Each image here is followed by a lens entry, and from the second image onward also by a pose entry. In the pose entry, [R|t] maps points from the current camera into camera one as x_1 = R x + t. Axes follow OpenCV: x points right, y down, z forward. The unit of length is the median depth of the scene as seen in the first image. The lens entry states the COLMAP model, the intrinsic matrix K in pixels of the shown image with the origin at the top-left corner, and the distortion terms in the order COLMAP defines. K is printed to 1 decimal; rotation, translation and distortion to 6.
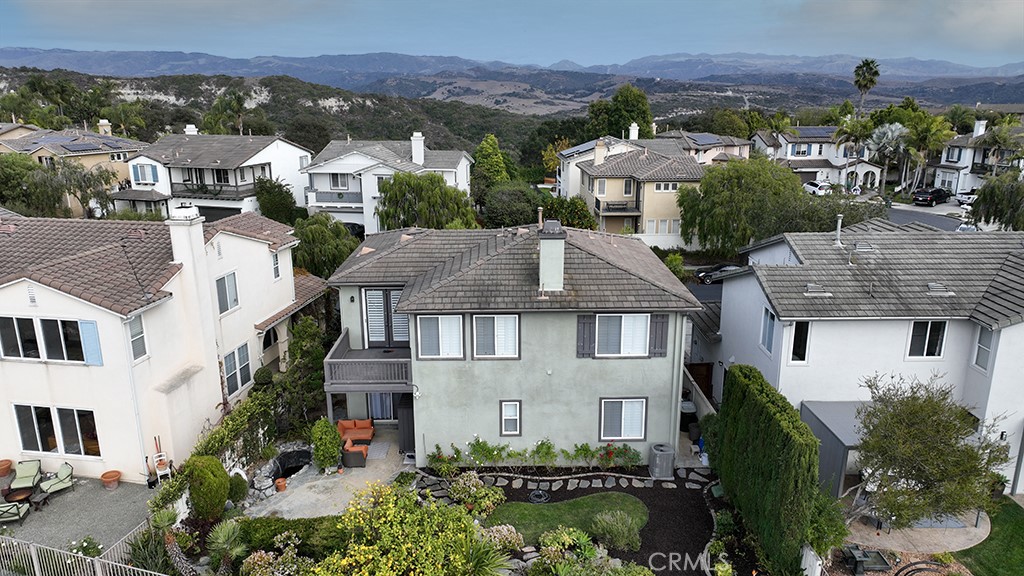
lens RADIAL K [[713.7, 0, 511.6], [0, 713.7, 287.8], [0, 0, 1]] dist [0.007326, -0.000251]
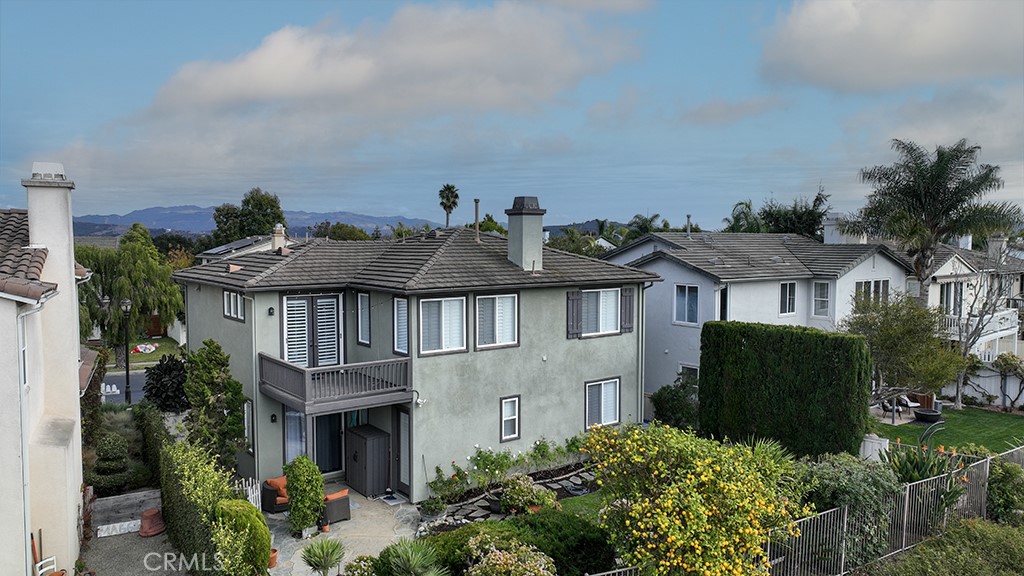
lens RADIAL K [[713.7, 0, 512.7], [0, 713.7, 289.2], [0, 0, 1]] dist [0.007326, -0.000251]
pose [[0.802329, -0.036039, 0.595793, -0.518937], [0.155115, 0.976470, -0.149820, 0.161974], [-0.576374, 0.212621, 0.789041, 0.282616]]
